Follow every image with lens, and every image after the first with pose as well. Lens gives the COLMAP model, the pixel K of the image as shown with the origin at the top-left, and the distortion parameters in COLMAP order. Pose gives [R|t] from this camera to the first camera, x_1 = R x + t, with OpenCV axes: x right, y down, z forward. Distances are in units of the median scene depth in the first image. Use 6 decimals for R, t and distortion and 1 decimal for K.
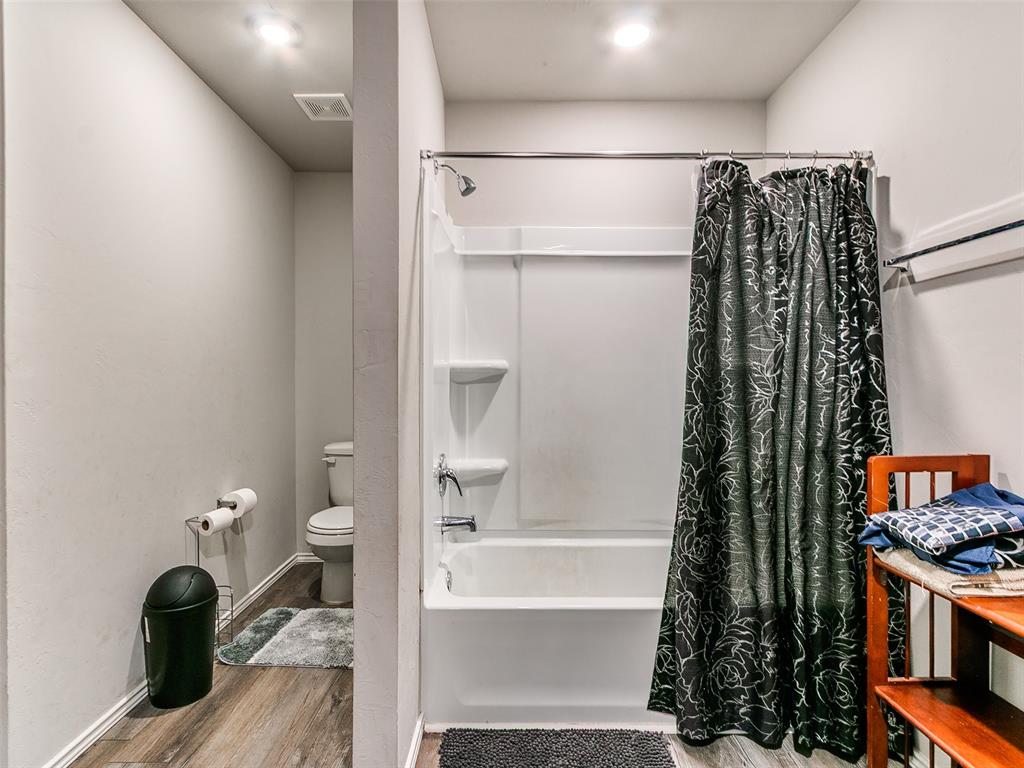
lens RADIAL K [[536.8, 0, 503.2], [0, 536.8, 382.1], [0, 0, 1]] dist [0.007005, -0.006087]
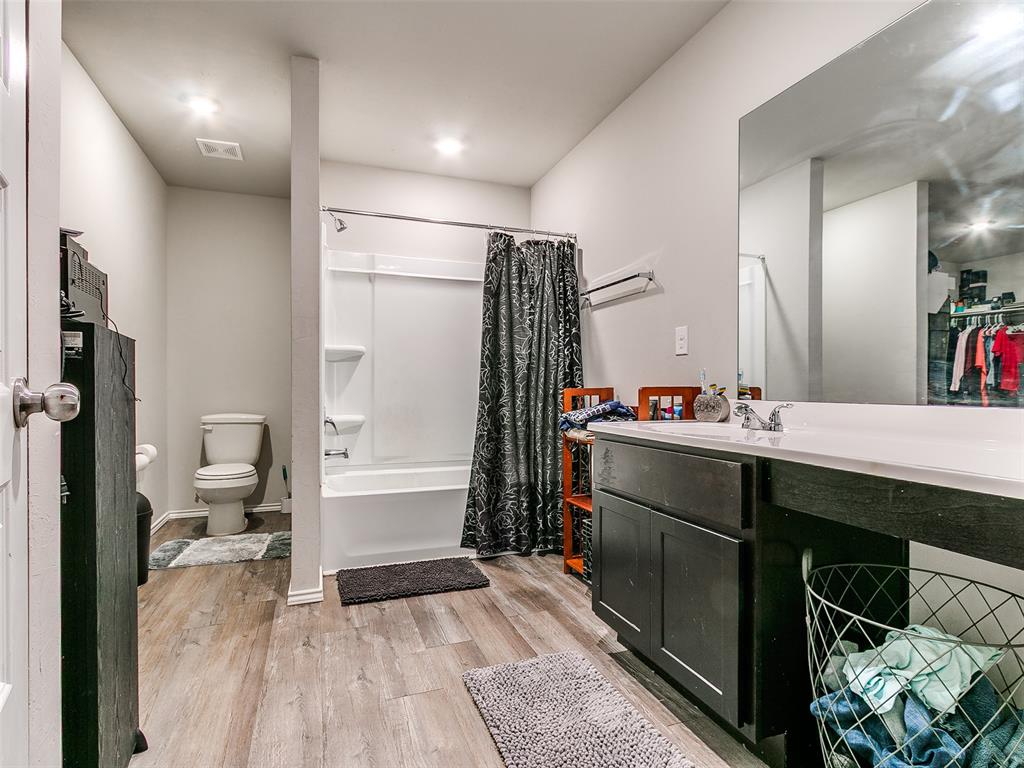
lens RADIAL K [[536.8, 0, 508.2], [0, 536.8, 387.3], [0, 0, 1]] dist [0.007005, -0.006087]
pose [[0.937626, -0.002007, 0.347641, -0.184321], [0.004435, 0.999971, -0.006190, 0.112020], [-0.347618, 0.007346, 0.937607, -0.667913]]
